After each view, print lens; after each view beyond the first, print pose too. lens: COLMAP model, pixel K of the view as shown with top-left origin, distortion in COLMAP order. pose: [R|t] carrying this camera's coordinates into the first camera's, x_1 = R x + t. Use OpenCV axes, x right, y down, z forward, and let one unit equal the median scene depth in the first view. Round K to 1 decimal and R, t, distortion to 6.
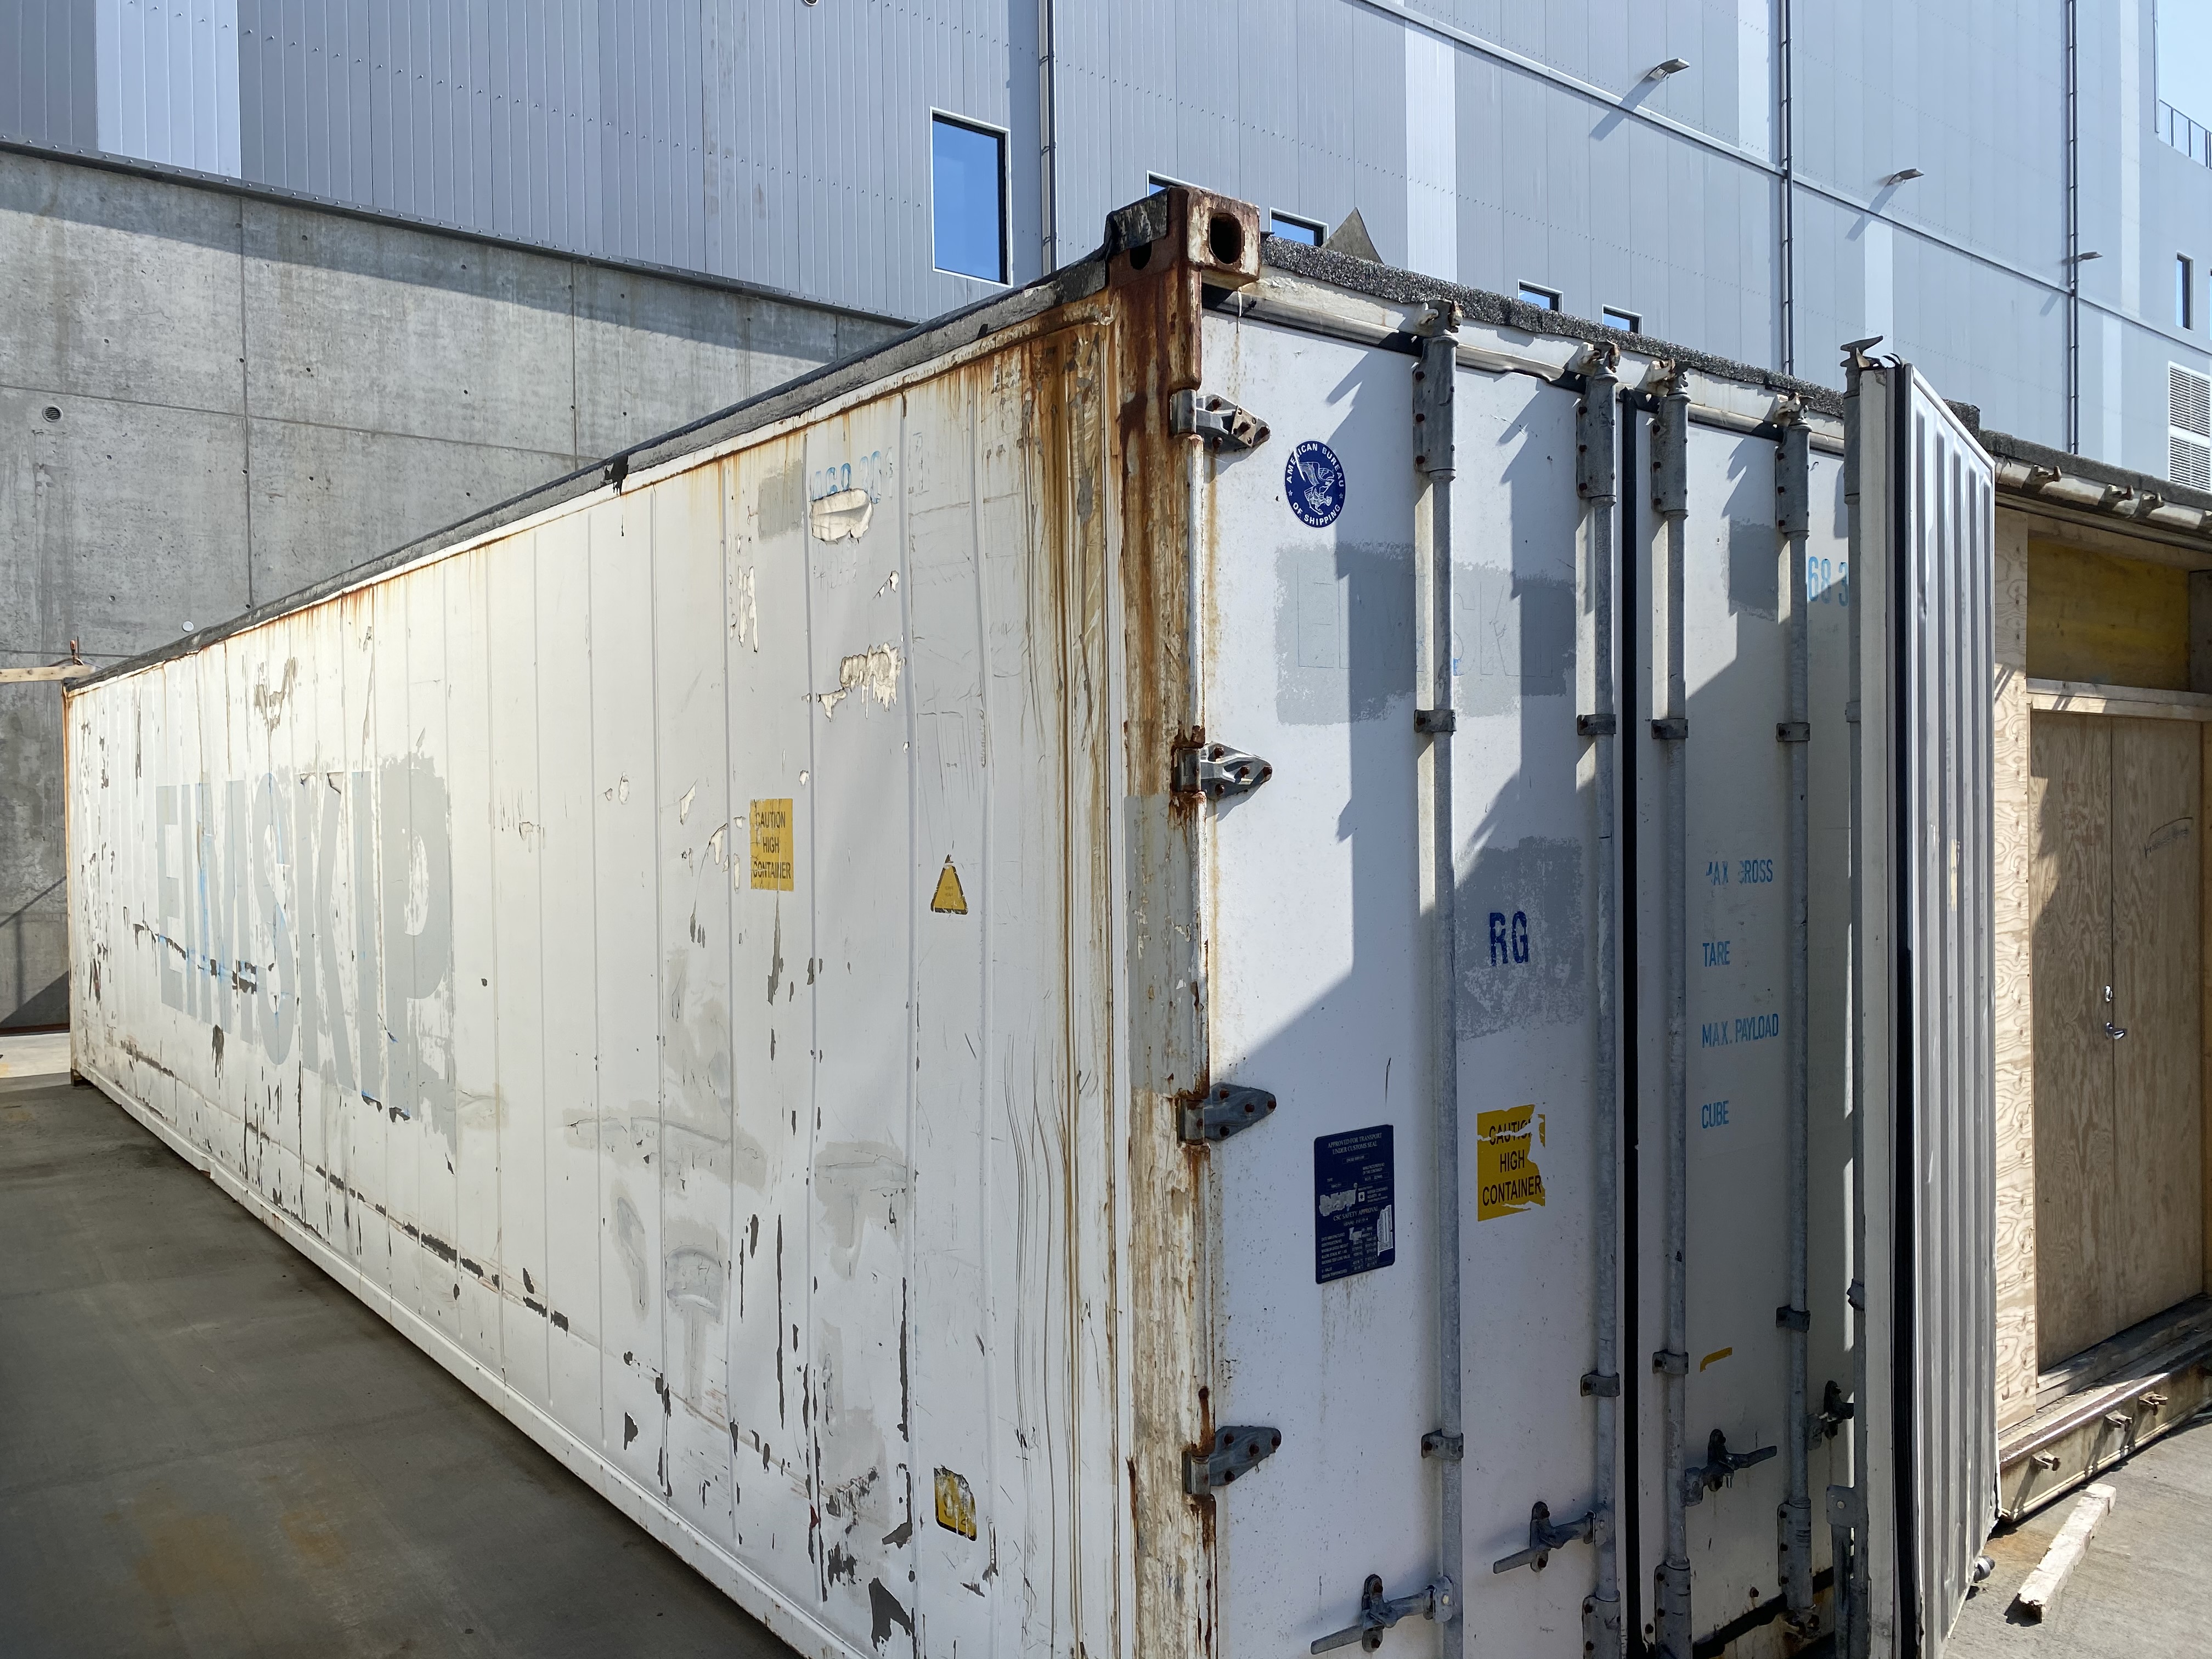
lens RADIAL K [[1718.5, 0, 1099.2], [0, 1718.5, 836.2], [0, 0, 1]] dist [0.030412, -0.017863]
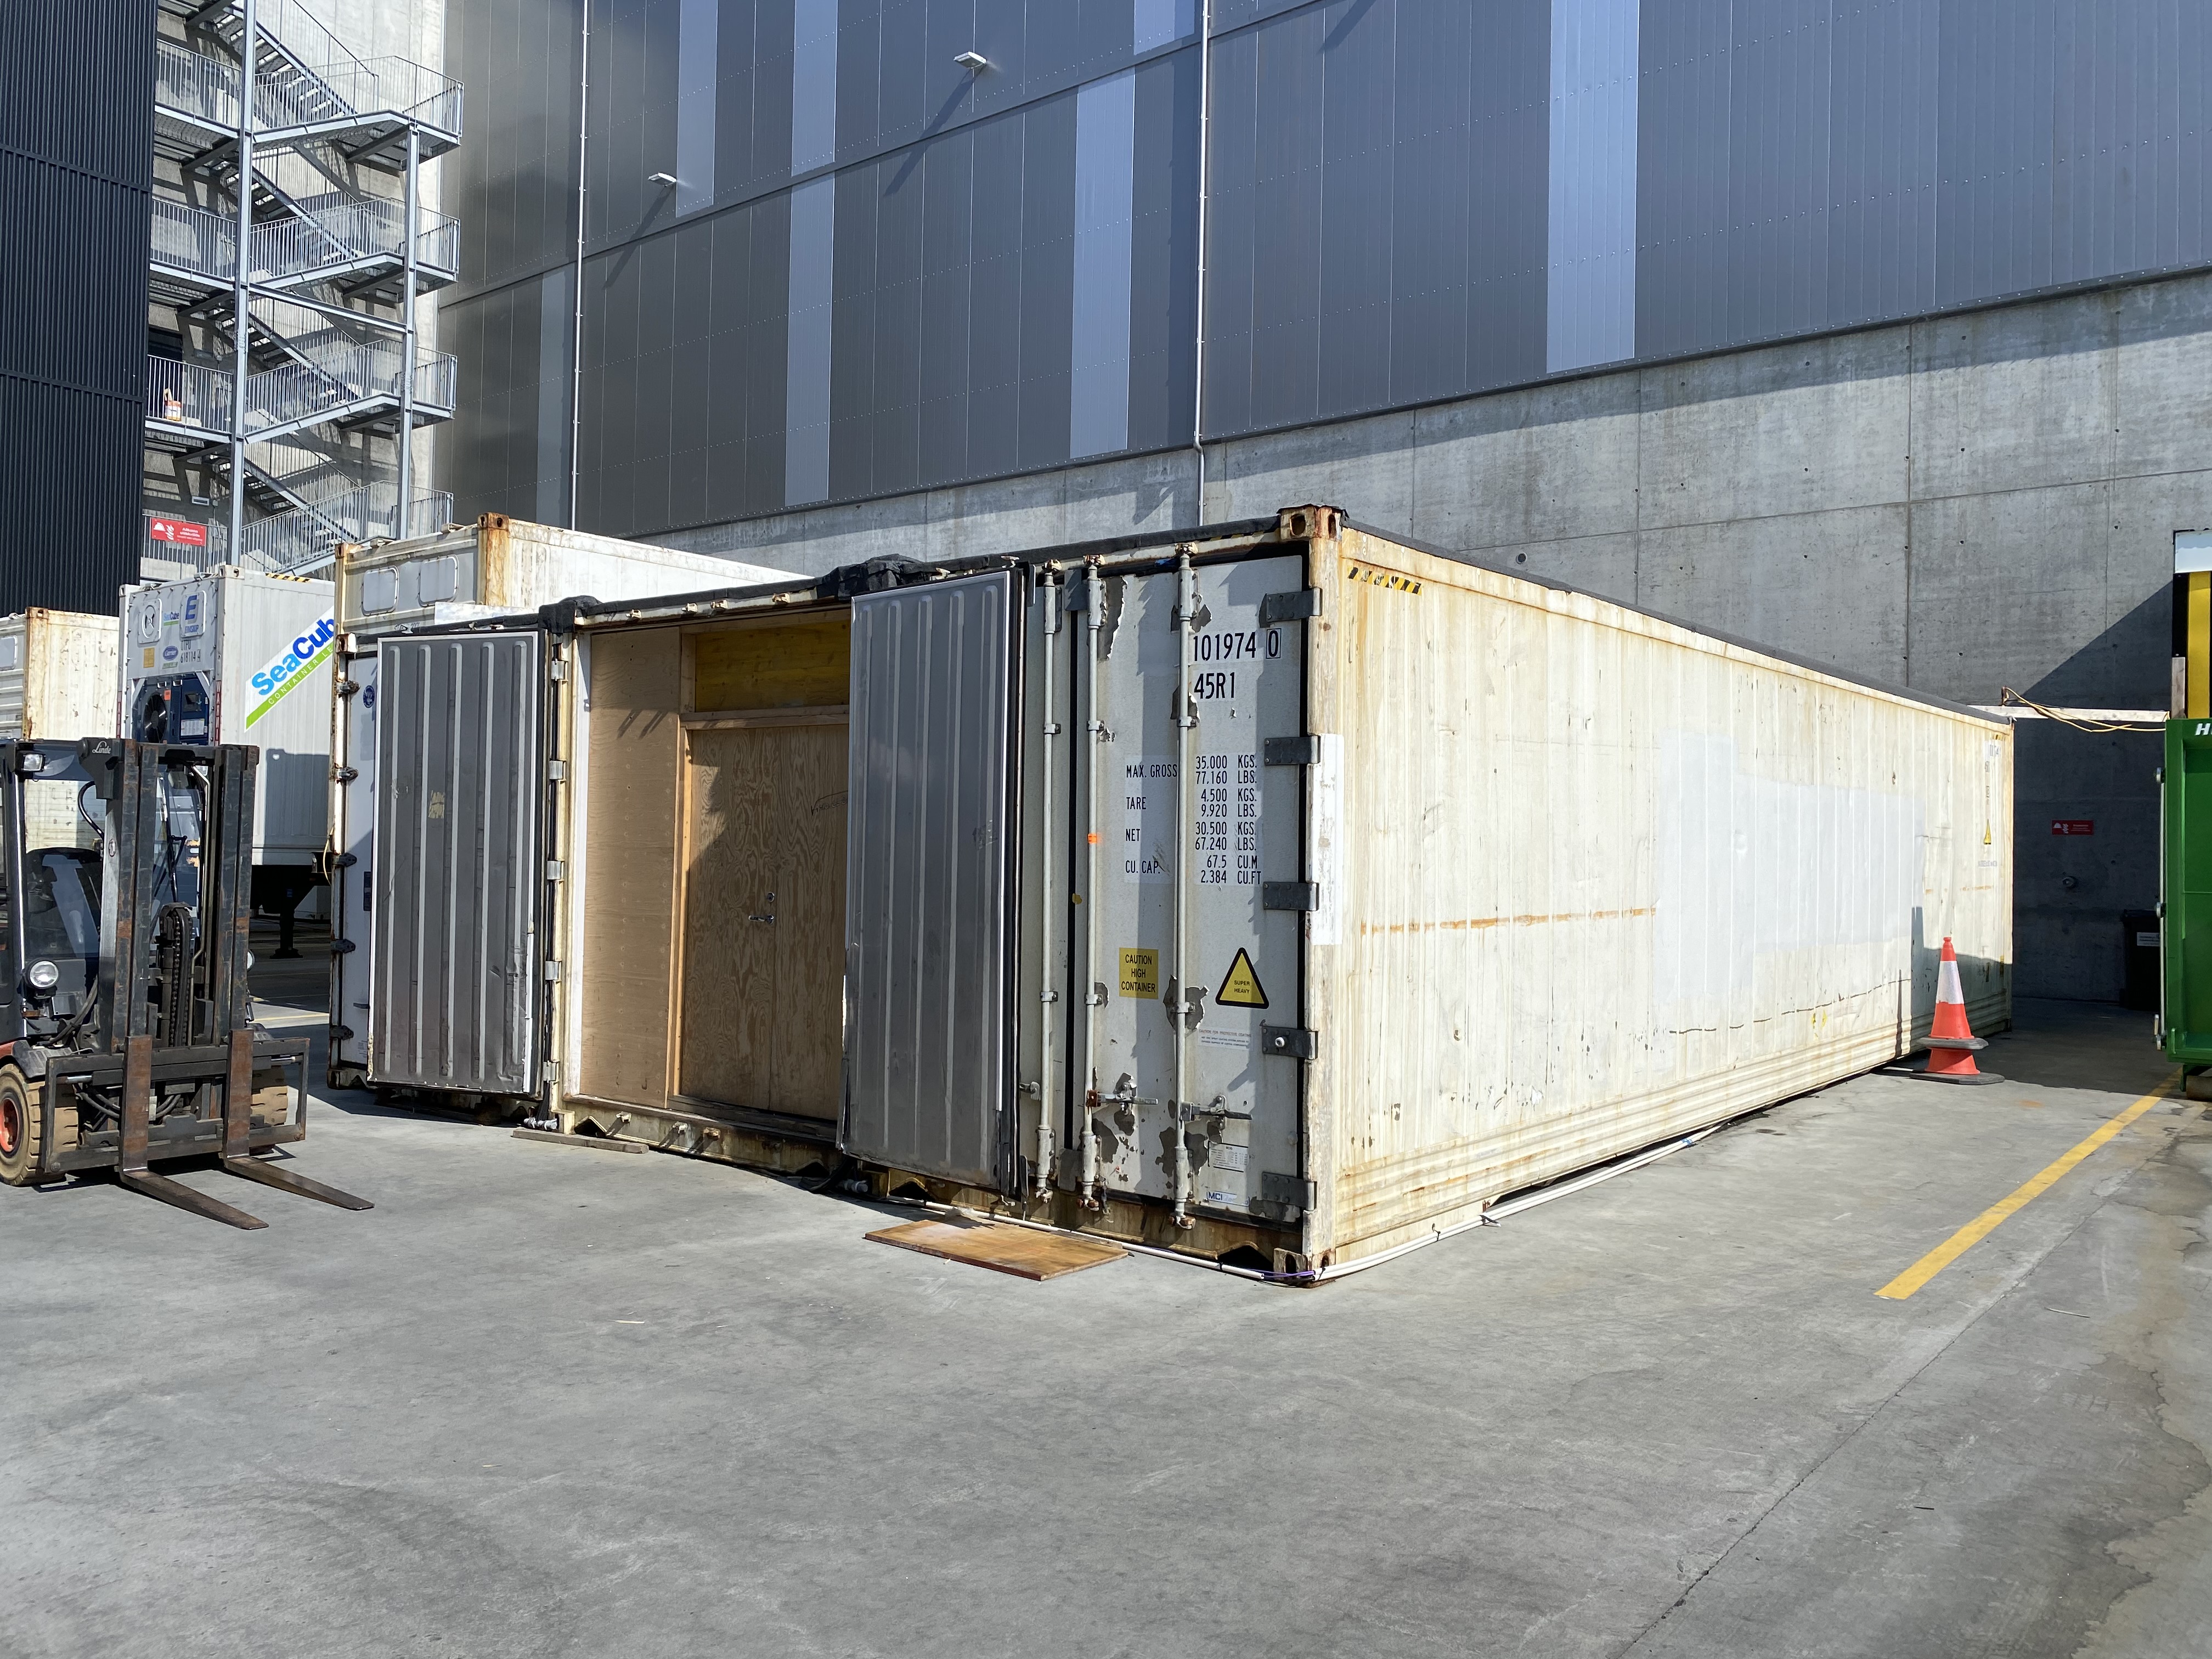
lens RADIAL K [[1718.5, 0, 1095.7], [0, 1718.5, 814.4], [0, 0, 1]] dist [0.030412, -0.017863]
pose [[0.225080, -0.003598, -0.974334, 0.691168], [-0.034699, 0.999329, -0.011706, 0.006808], [0.973722, 0.036443, 0.224805, 0.288942]]
